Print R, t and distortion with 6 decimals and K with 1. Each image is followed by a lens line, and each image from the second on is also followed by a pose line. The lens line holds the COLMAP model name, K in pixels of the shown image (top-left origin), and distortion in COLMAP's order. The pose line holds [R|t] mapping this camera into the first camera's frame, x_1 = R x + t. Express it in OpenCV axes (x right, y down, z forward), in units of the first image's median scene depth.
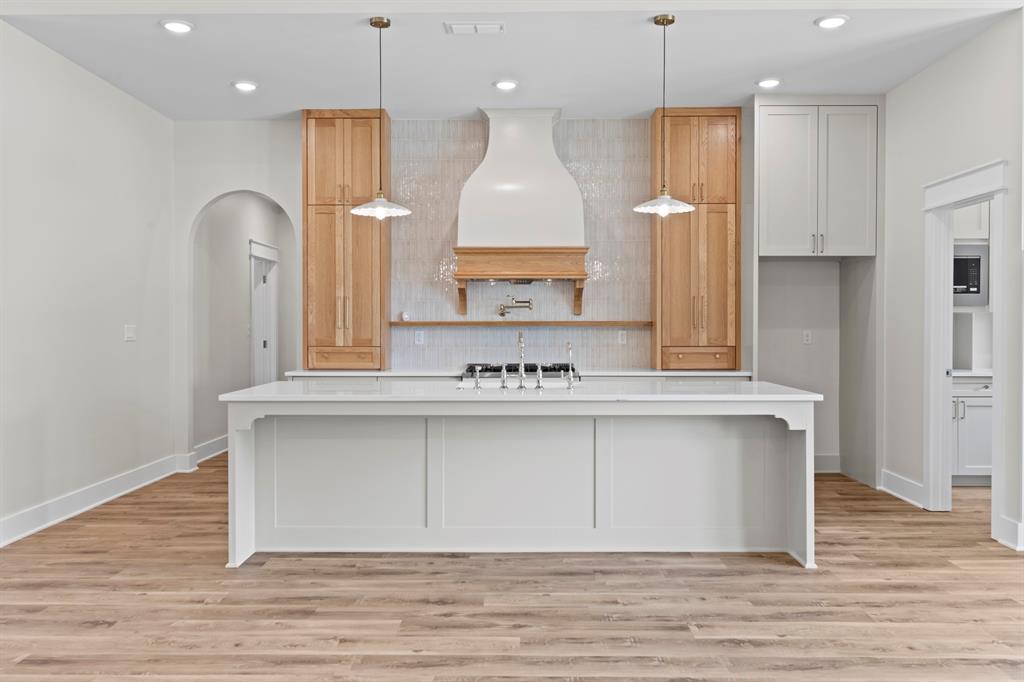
lens RADIAL K [[817.0, 0, 509.3], [0, 817.0, 340.0], [0, 0, 1]] dist [0.001184, 0.002212]
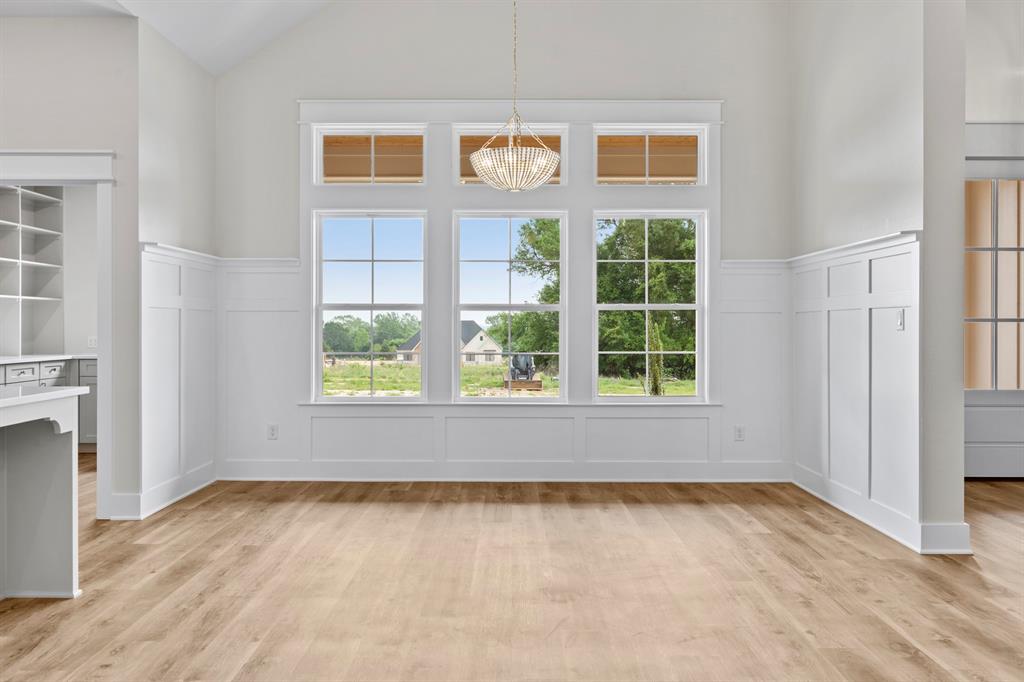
lens RADIAL K [[749.5, 0, 509.8], [0, 749.5, 330.9], [0, 0, 1]] dist [0.002807, 0.002232]
pose [[-0.016665, -0.004144, 0.999853, -0.272563], [0.013668, 0.999897, 0.004372, 0.007750], [-0.999768, 0.013739, -0.016606, 0.383190]]
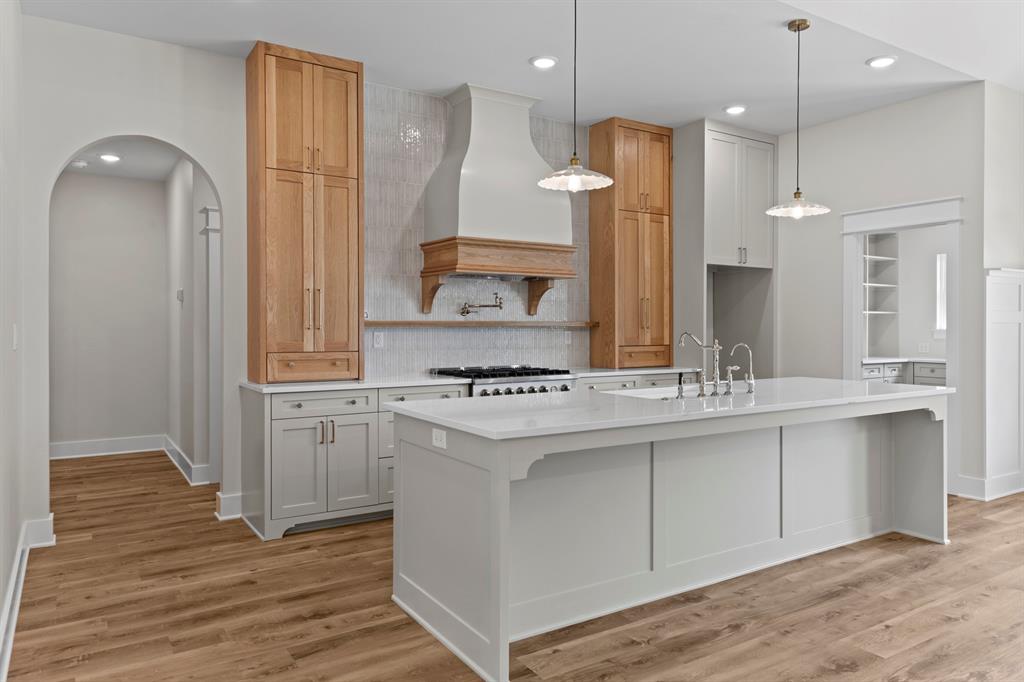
lens RADIAL K [[691.6, 0, 508.0], [0, 691.6, 331.0], [0, 0, 1]] dist [0.008647, 0.003855]
pose [[0.837584, -0.002501, 0.546303, -0.438804], [0.008624, 0.999925, -0.008646, -0.005267], [-0.546240, 0.011953, 0.837543, 0.357521]]
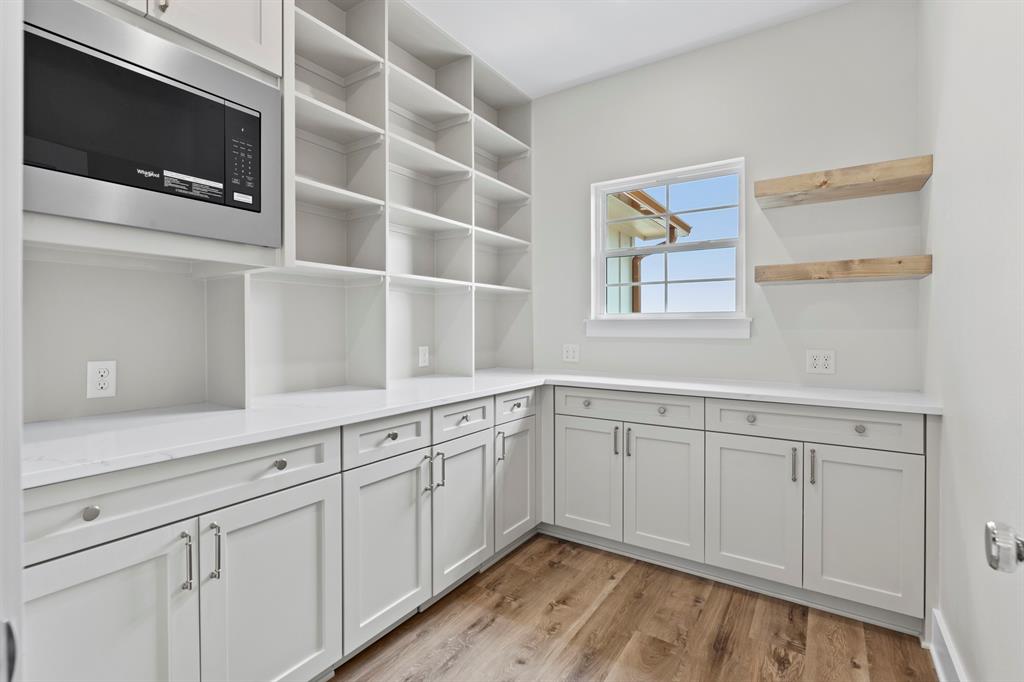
lens RADIAL K [[485.1, 0, 511.8], [0, 485.1, 333.7], [0, 0, 1]] dist [0.003316, 0.000165]
pose [[0.539936, -0.007067, 0.841676, 0.457953], [0.010424, 0.999944, 0.001709, -0.001444], [-0.841641, 0.007851, 0.539980, 0.797101]]
